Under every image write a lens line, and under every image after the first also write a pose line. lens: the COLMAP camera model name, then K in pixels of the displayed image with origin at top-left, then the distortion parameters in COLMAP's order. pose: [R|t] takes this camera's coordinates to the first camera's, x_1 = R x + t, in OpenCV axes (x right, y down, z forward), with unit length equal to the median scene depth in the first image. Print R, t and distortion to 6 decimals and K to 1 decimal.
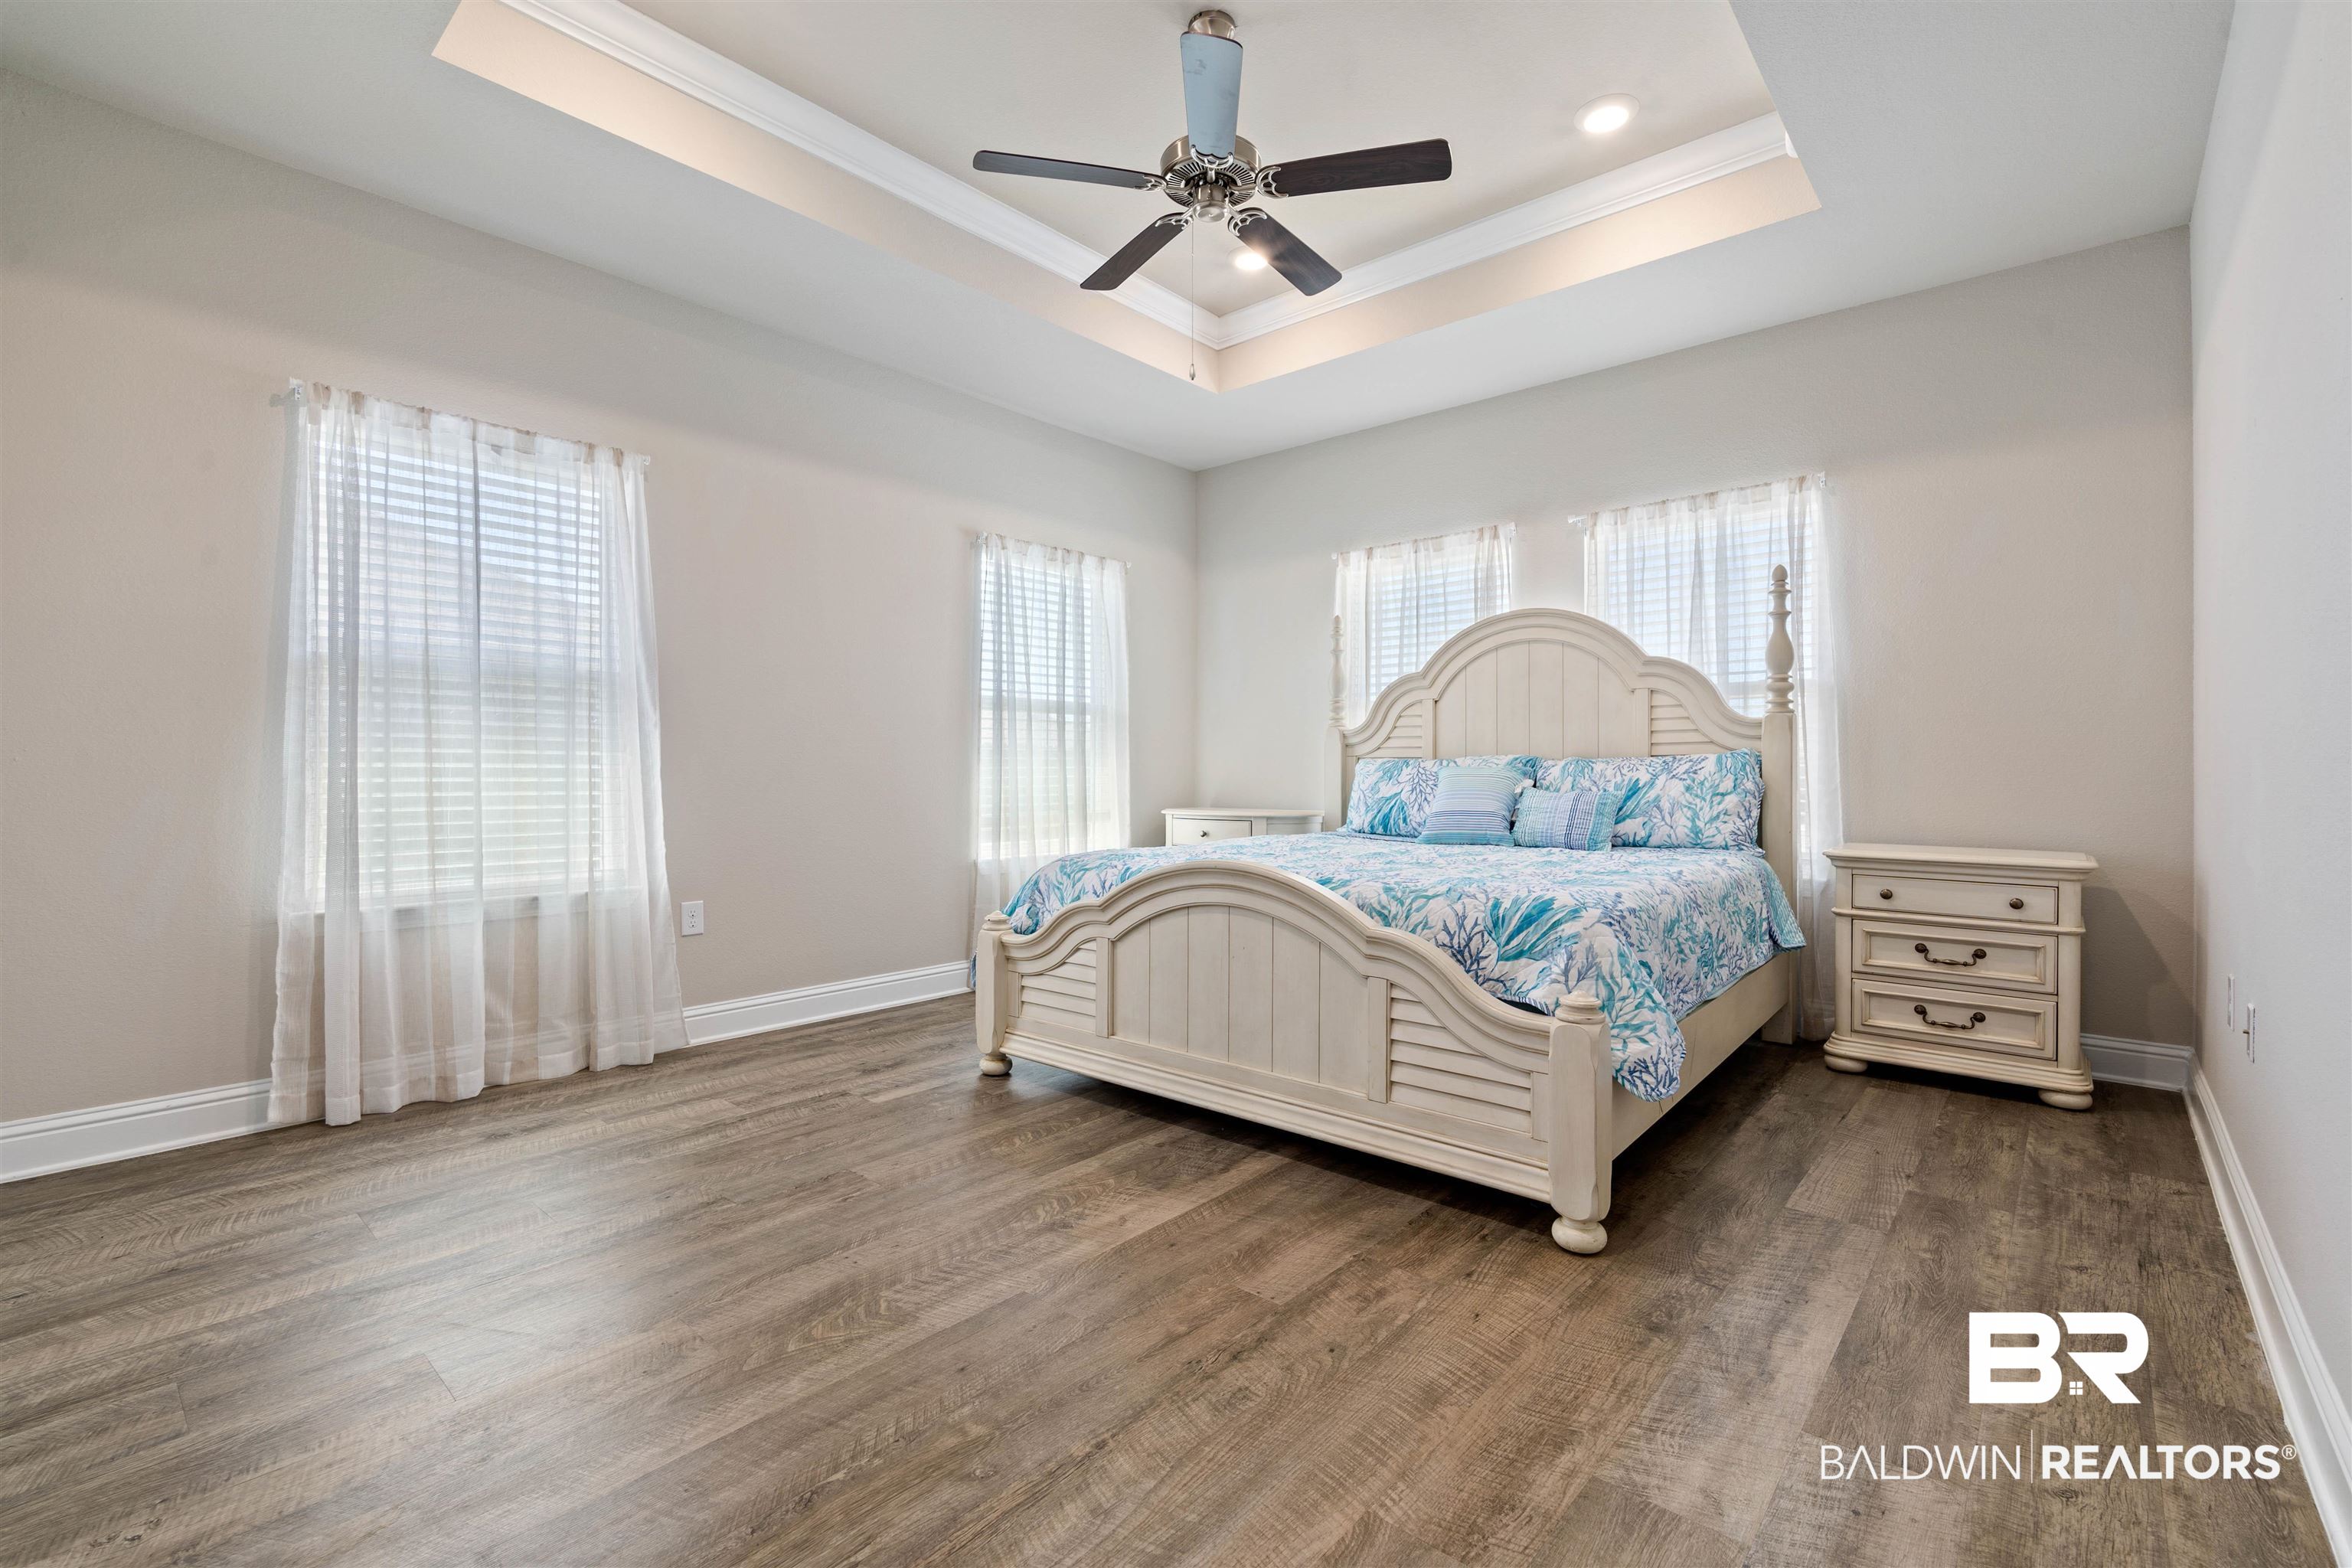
lens RADIAL K [[1024.6, 0, 1185.7], [0, 1024.6, 775.5], [0, 0, 1]] dist [-0.004180, -0.000464]
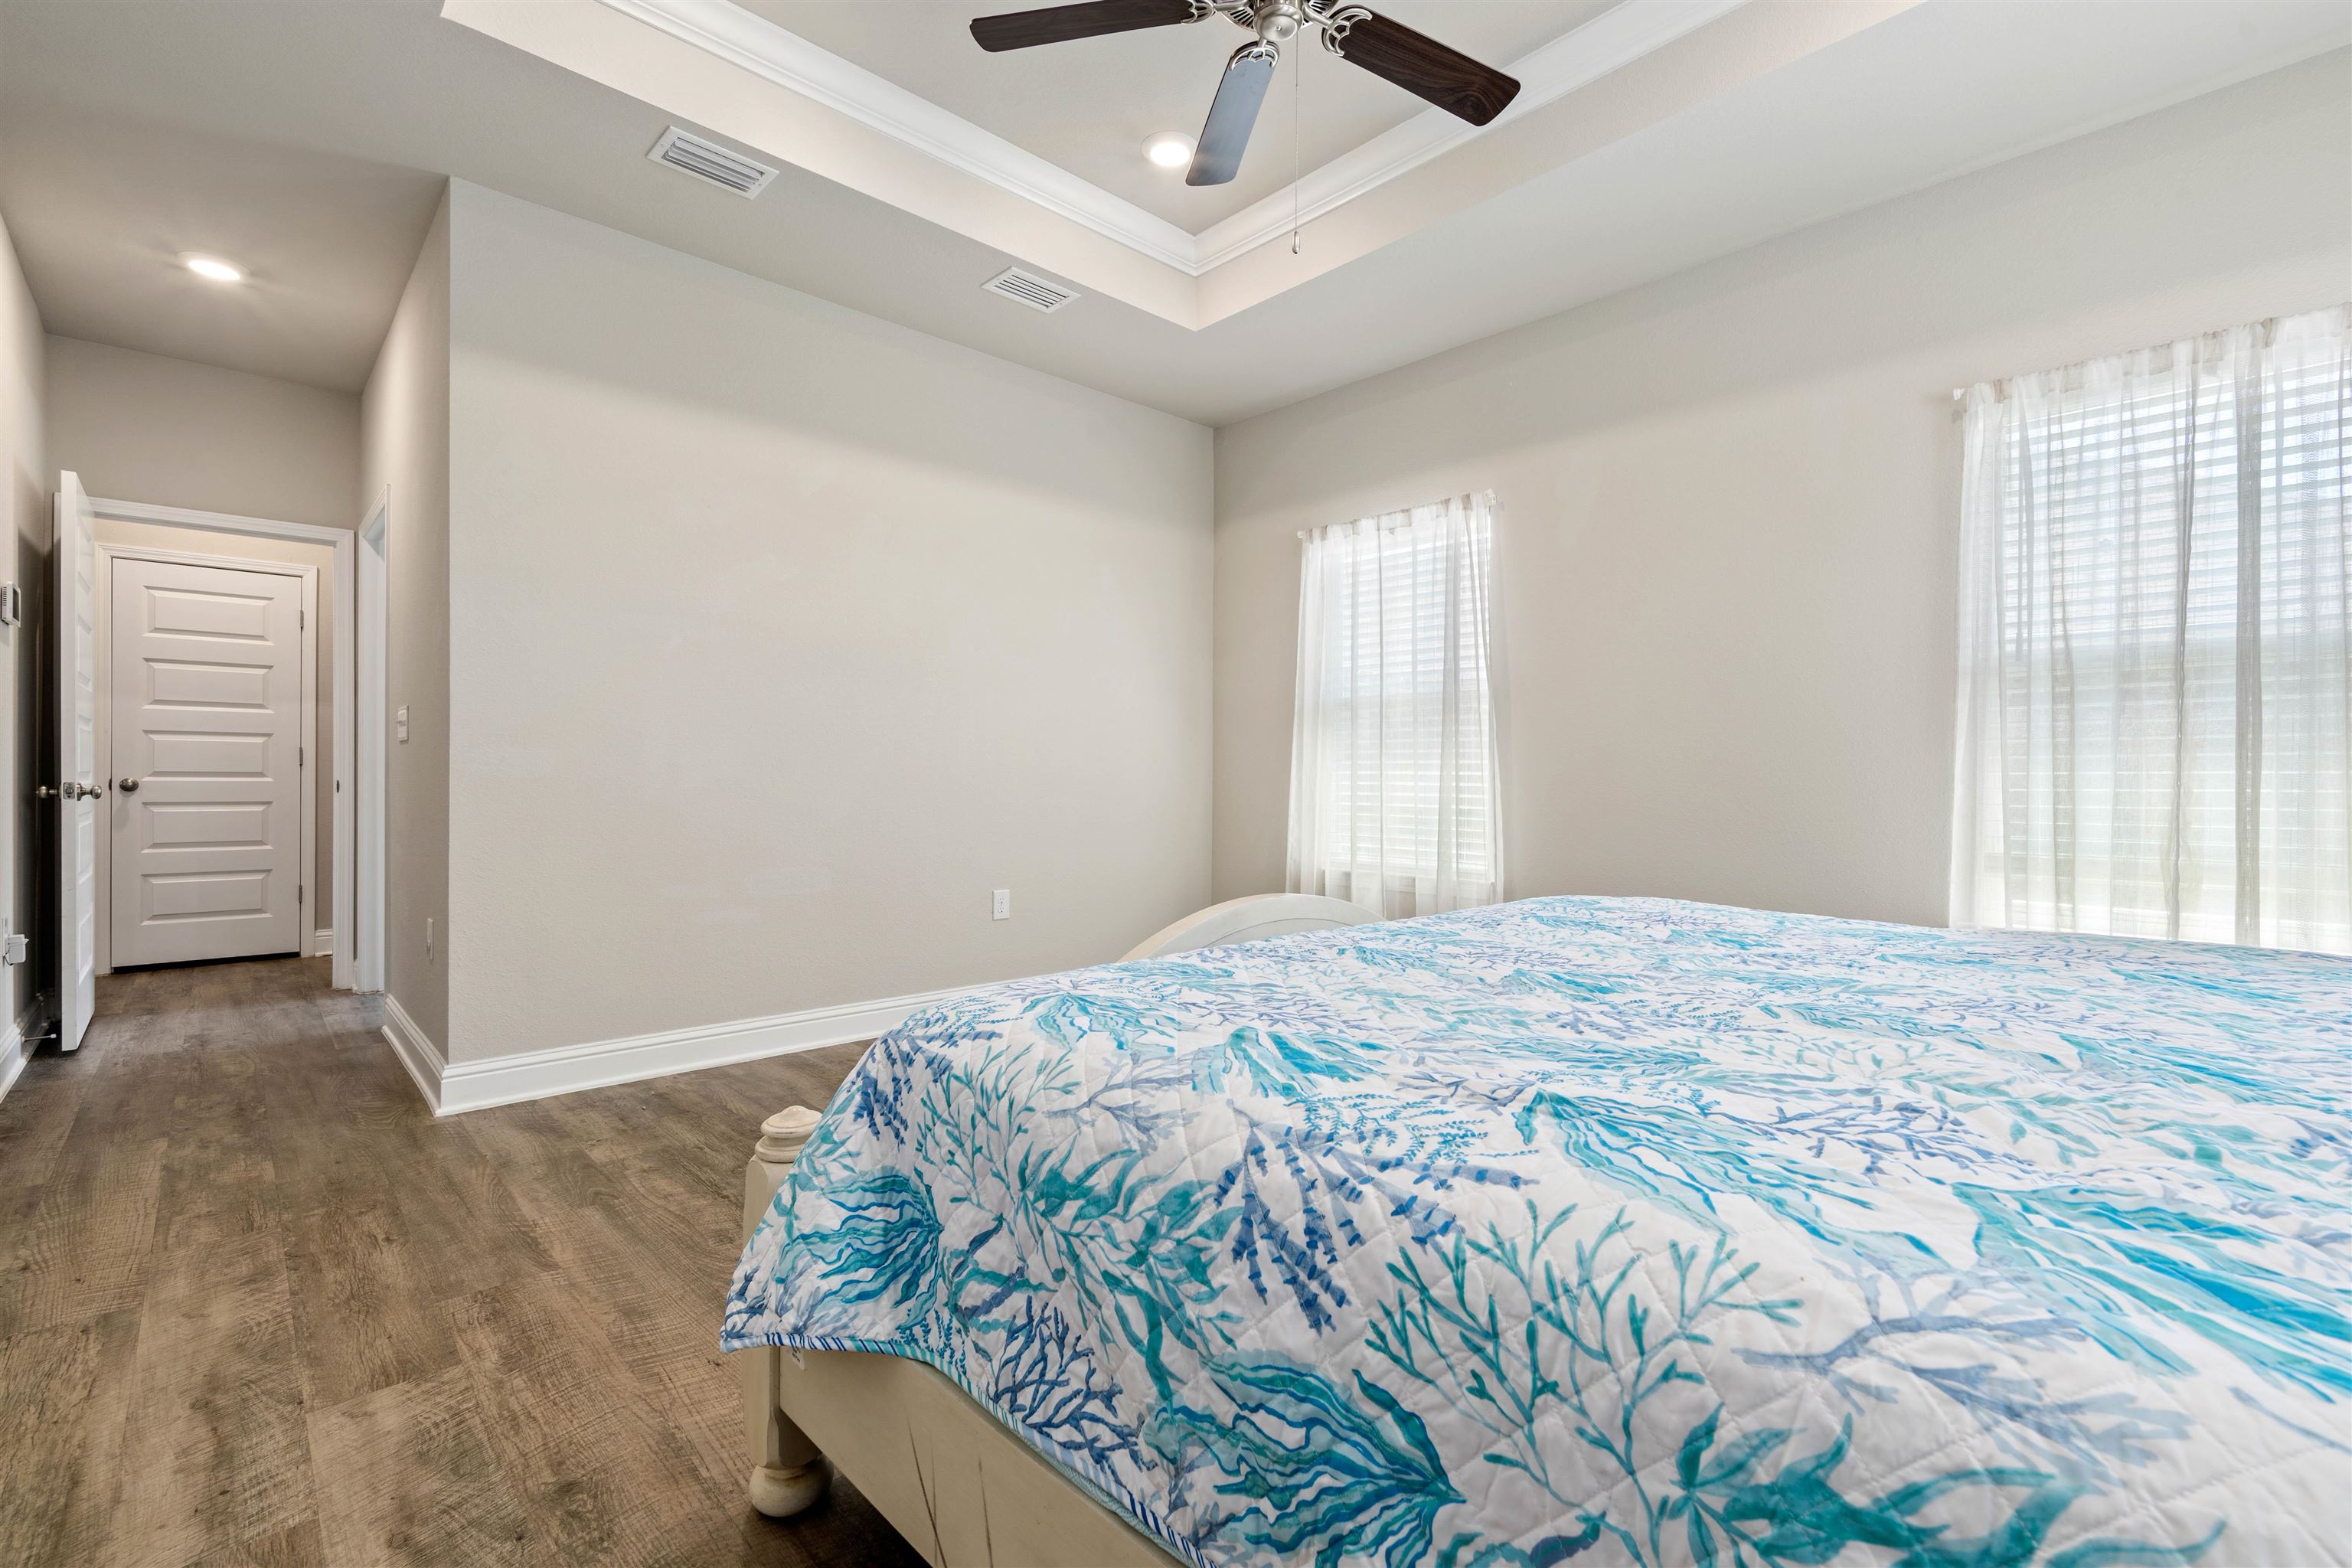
lens RADIAL K [[1024.6, 0, 1185.6], [0, 1024.6, 786.1], [0, 0, 1]] dist [-0.004180, -0.000464]
pose [[-0.095484, 0.012253, -0.995356, 0.669629], [-0.003196, 0.999915, 0.012616, -0.007835], [0.995426, 0.004386, -0.095437, 0.870182]]
